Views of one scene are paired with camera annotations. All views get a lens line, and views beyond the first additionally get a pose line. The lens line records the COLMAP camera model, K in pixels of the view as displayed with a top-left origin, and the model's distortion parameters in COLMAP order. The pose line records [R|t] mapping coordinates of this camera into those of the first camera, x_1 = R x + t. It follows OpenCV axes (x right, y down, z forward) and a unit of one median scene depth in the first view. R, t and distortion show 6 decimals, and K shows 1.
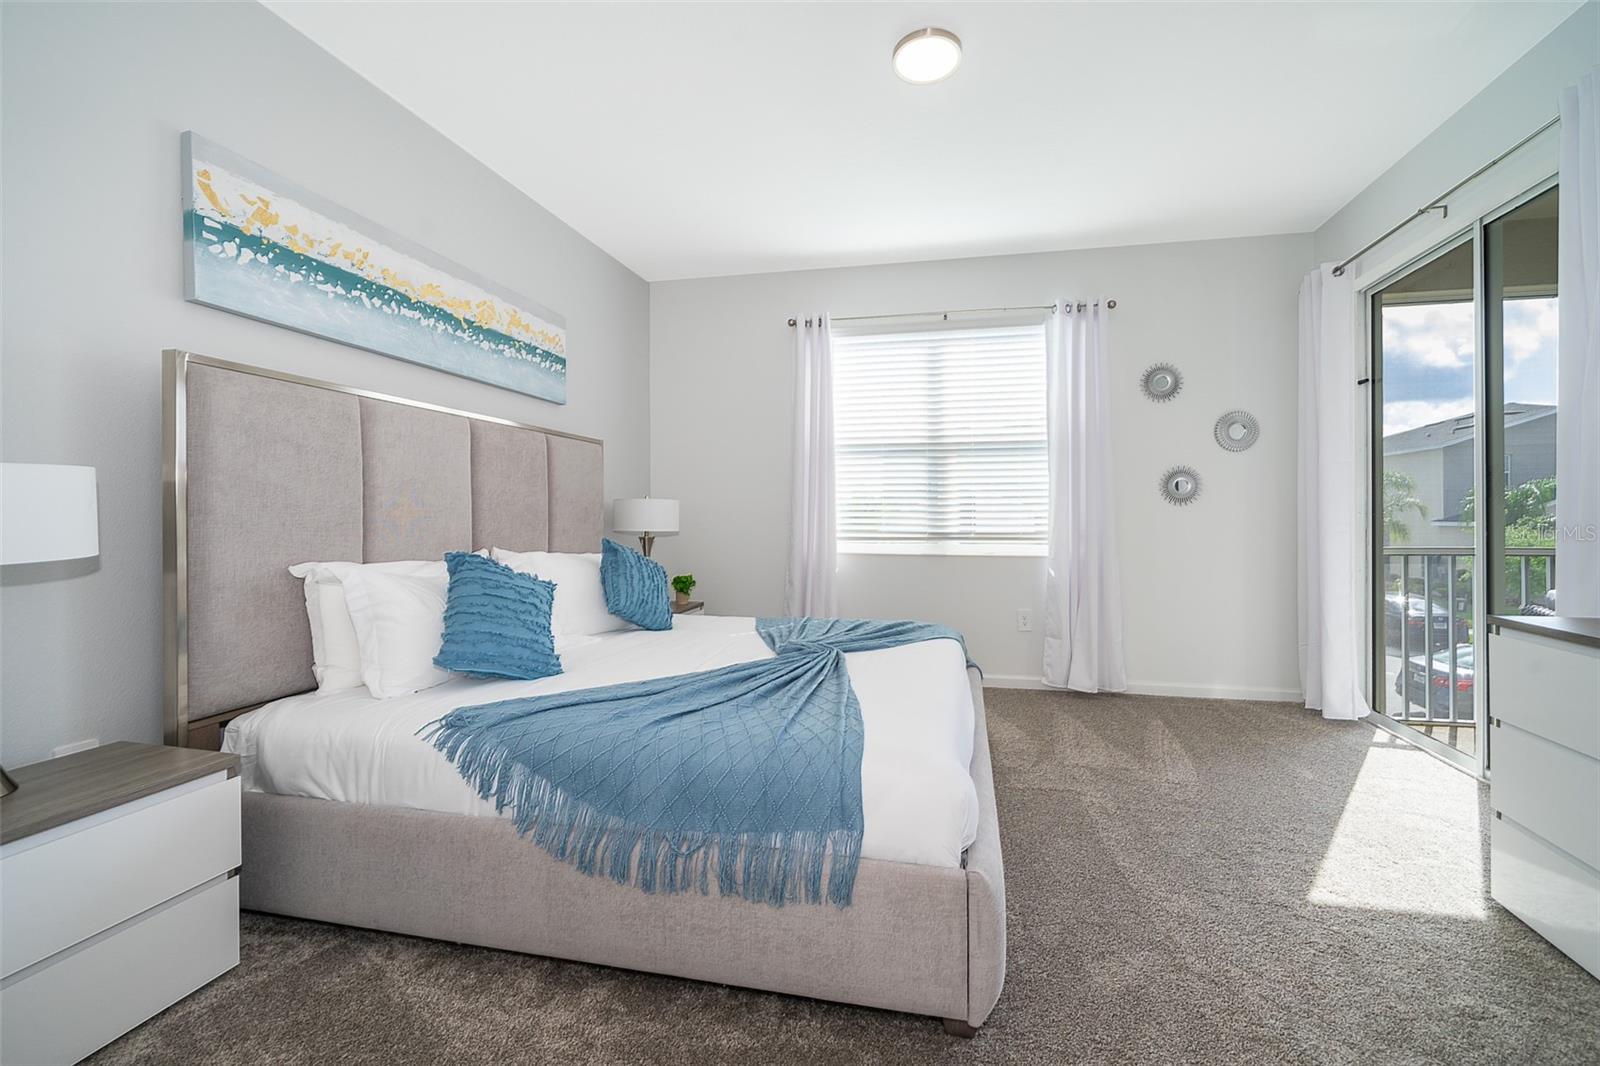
lens RADIAL K [[626.3, 0, 810.1], [0, 626.3, 521.6], [0, 0, 1]] dist [-0.000396, 0.000008]
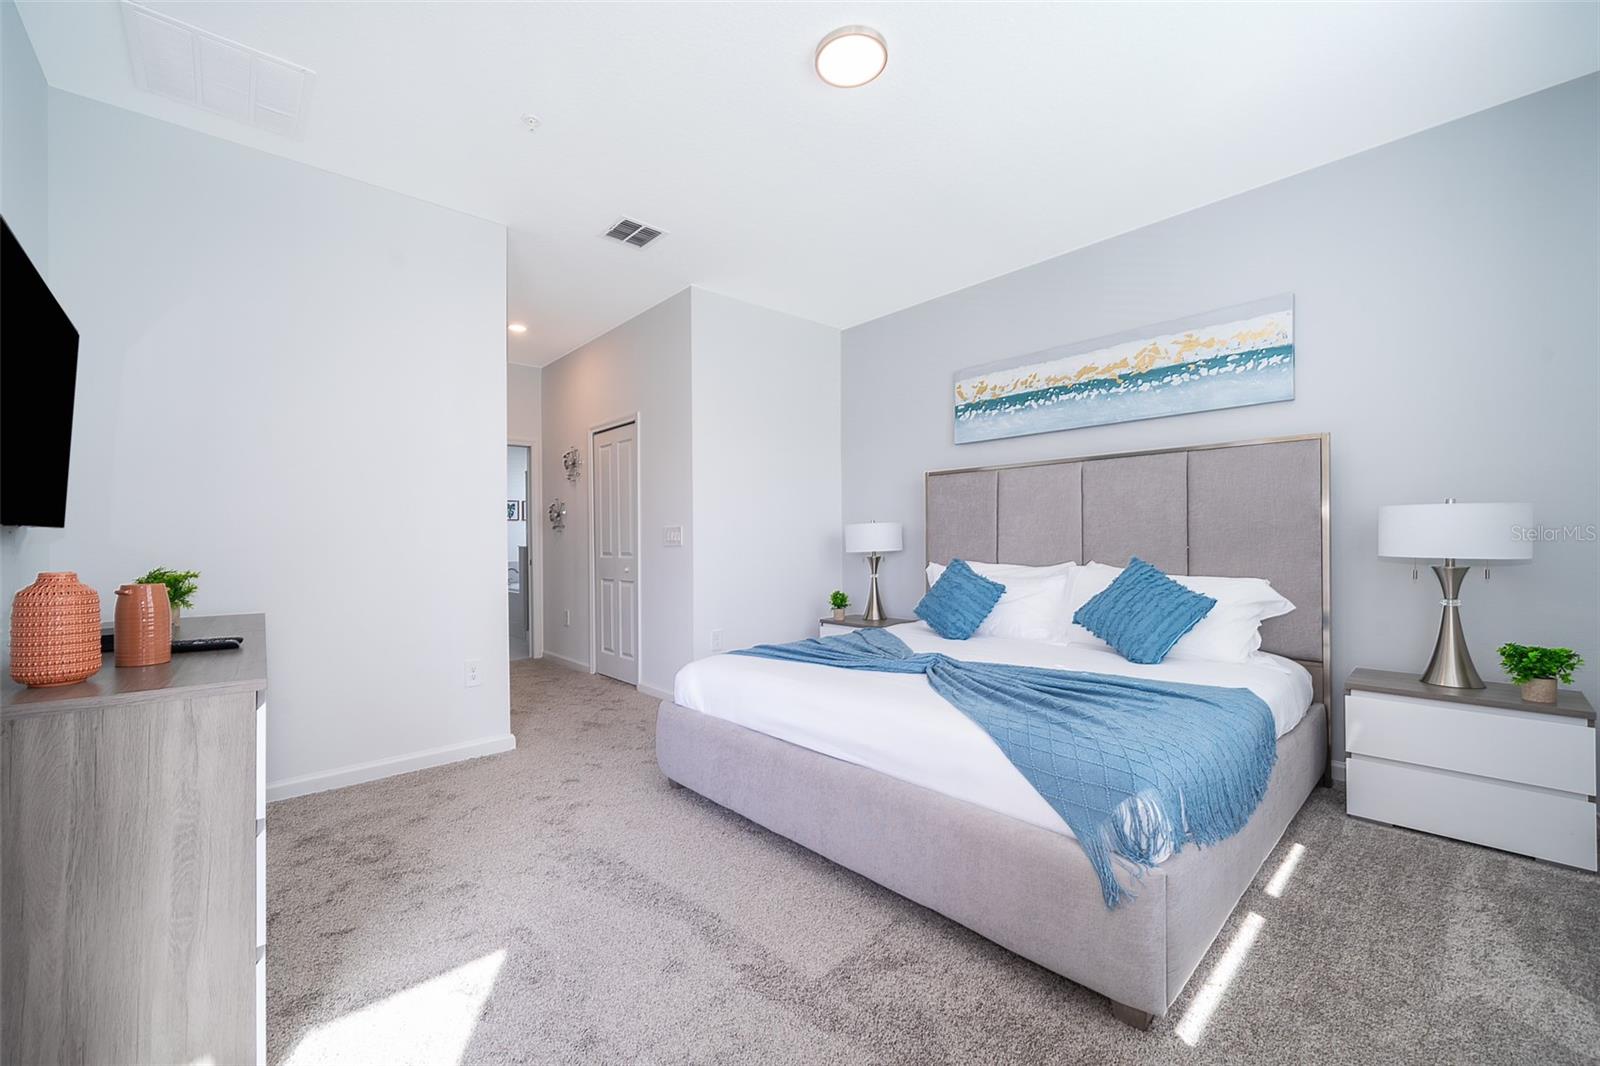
lens RADIAL K [[626.3, 0, 803.6], [0, 626.3, 540.1], [0, 0, 1]] dist [-0.000396, 0.000008]
pose [[-0.527042, -0.001396, -0.849838, 0.820504], [-0.000891, 0.999999, -0.001090, -0.001434], [0.849839, 0.000183, -0.527043, 1.134551]]
